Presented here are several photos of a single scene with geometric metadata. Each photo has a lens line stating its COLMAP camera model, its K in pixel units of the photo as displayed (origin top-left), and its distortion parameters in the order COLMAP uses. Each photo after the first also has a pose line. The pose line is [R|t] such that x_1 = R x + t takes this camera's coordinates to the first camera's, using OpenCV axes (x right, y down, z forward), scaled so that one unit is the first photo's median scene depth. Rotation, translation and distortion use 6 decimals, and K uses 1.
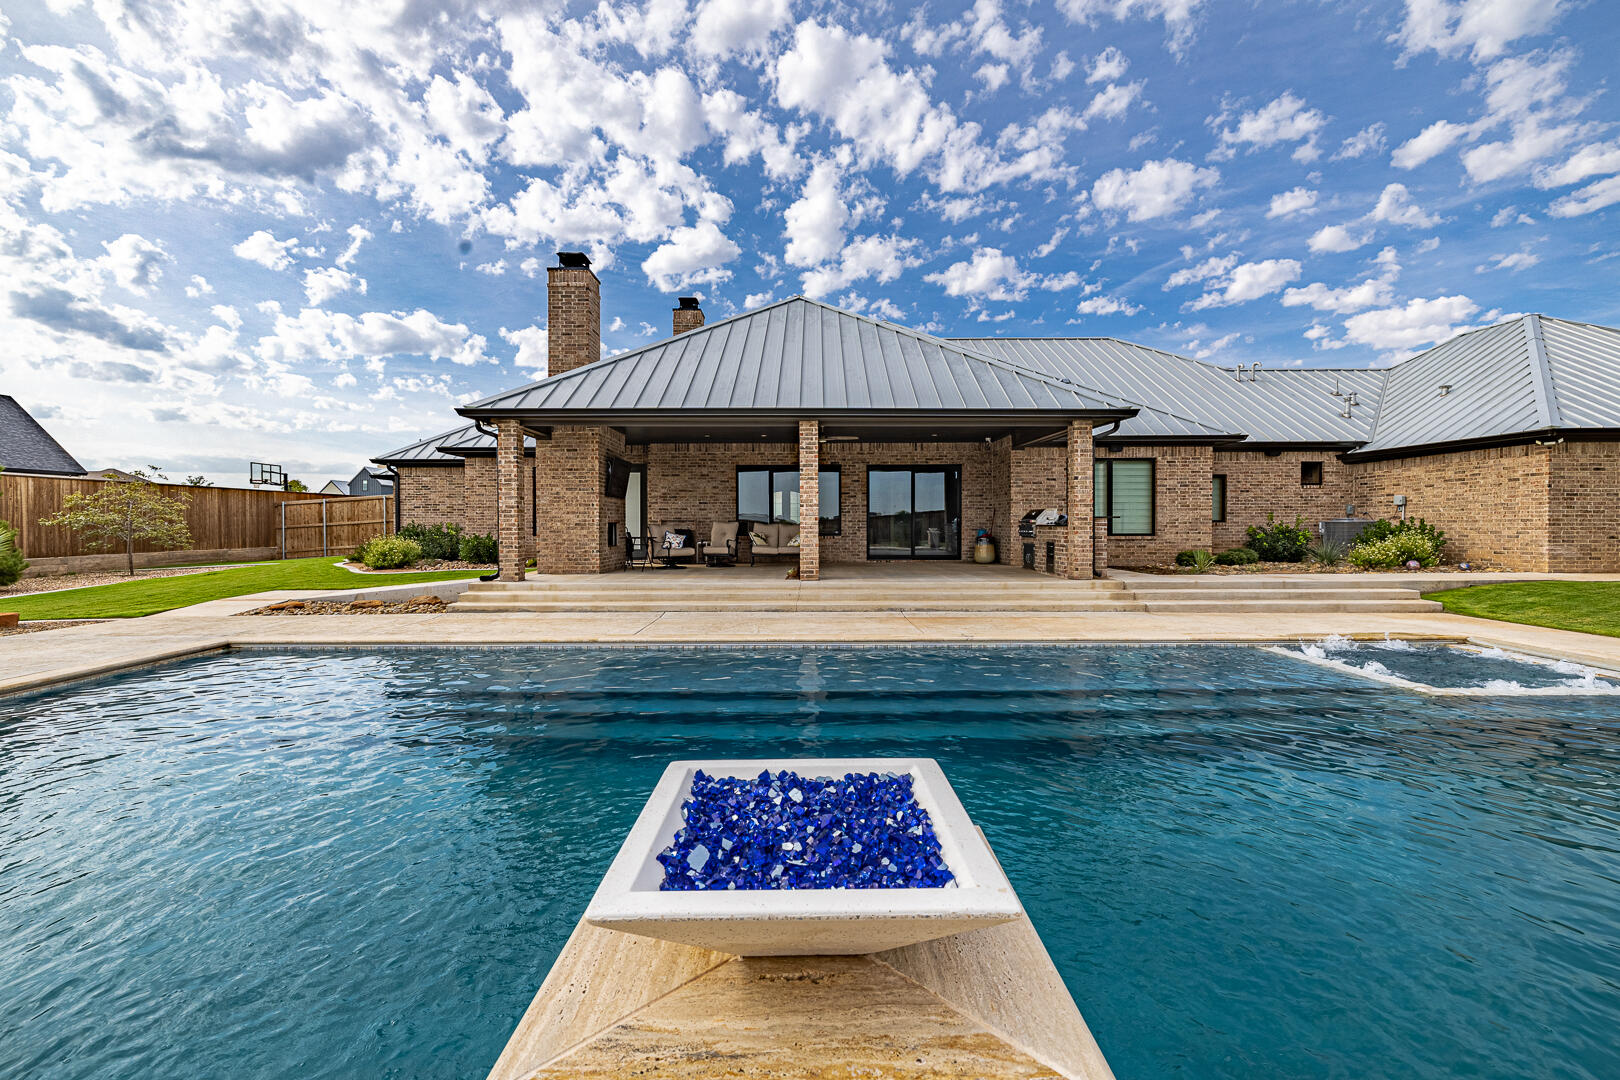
lens RADIAL K [[691.4, 0, 811.4], [0, 691.4, 553.1], [0, 0, 1]] dist [0.007498, 0.000260]
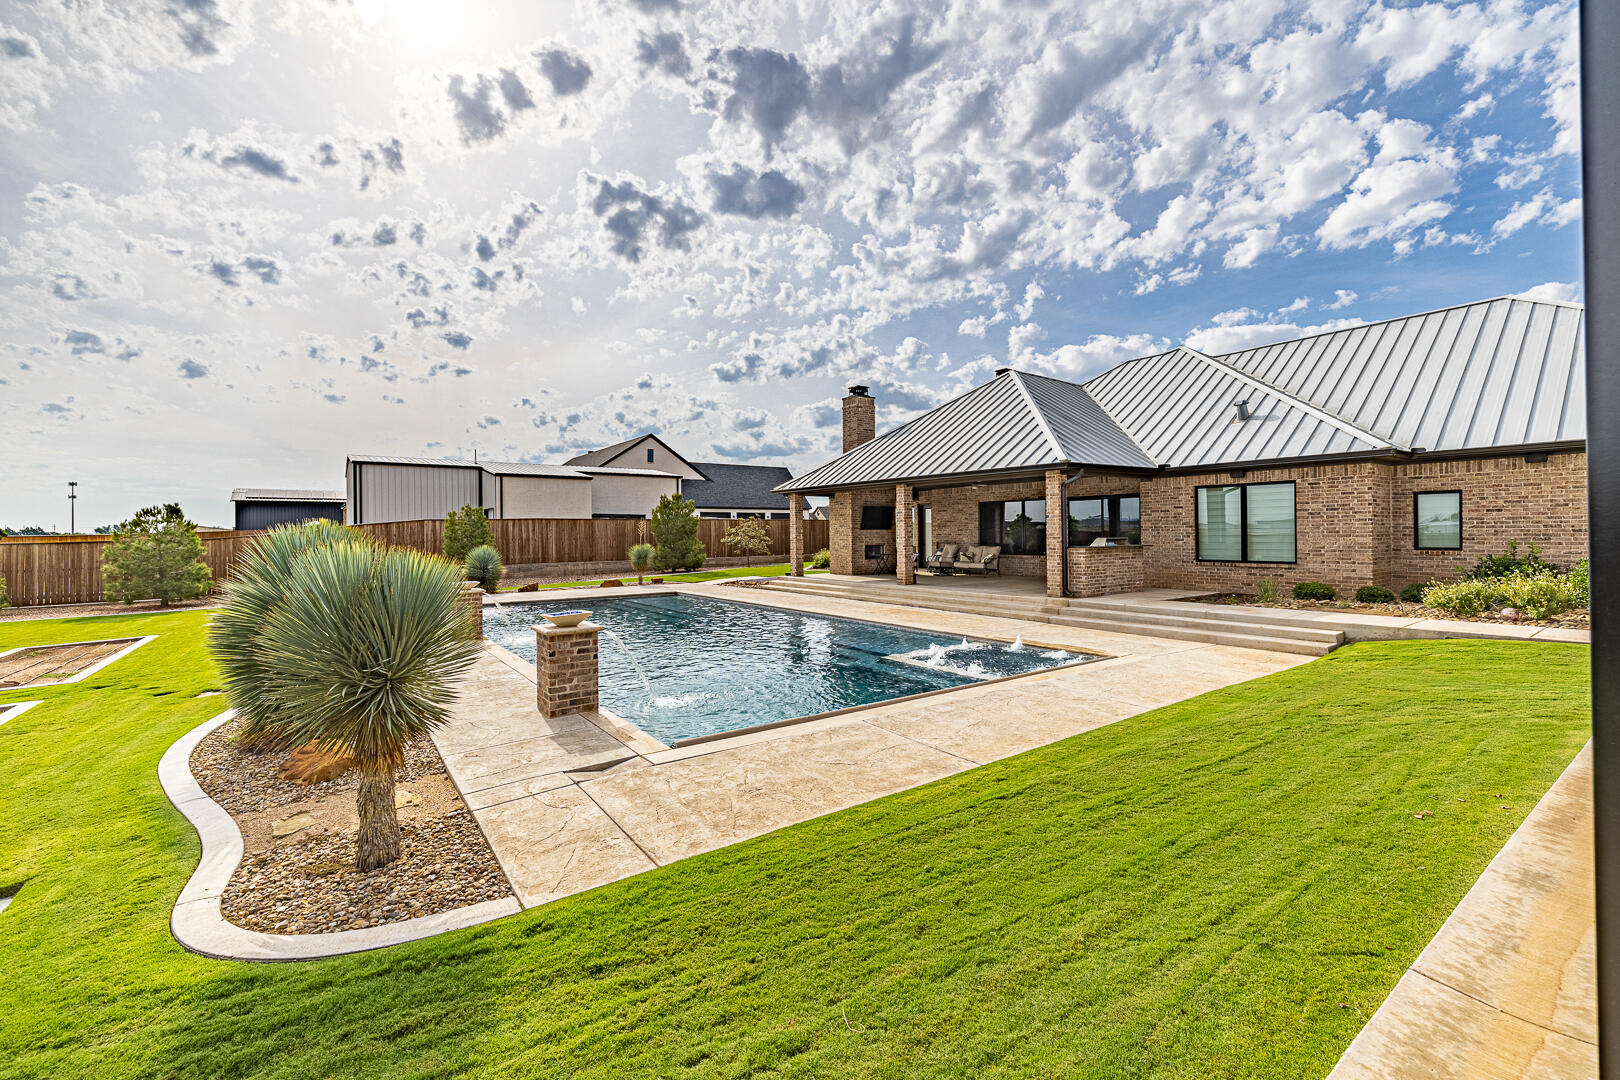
lens RADIAL K [[681.3, 0, 799.9], [0, 681.3, 533.1], [0, 0, 1]] dist [0.000911, -0.000848]
pose [[0.568486, -0.001953, -0.822691, 0.151029], [-0.026889, 0.999419, -0.020952, -0.005051], [0.822254, 0.034032, 0.568103, -0.010094]]
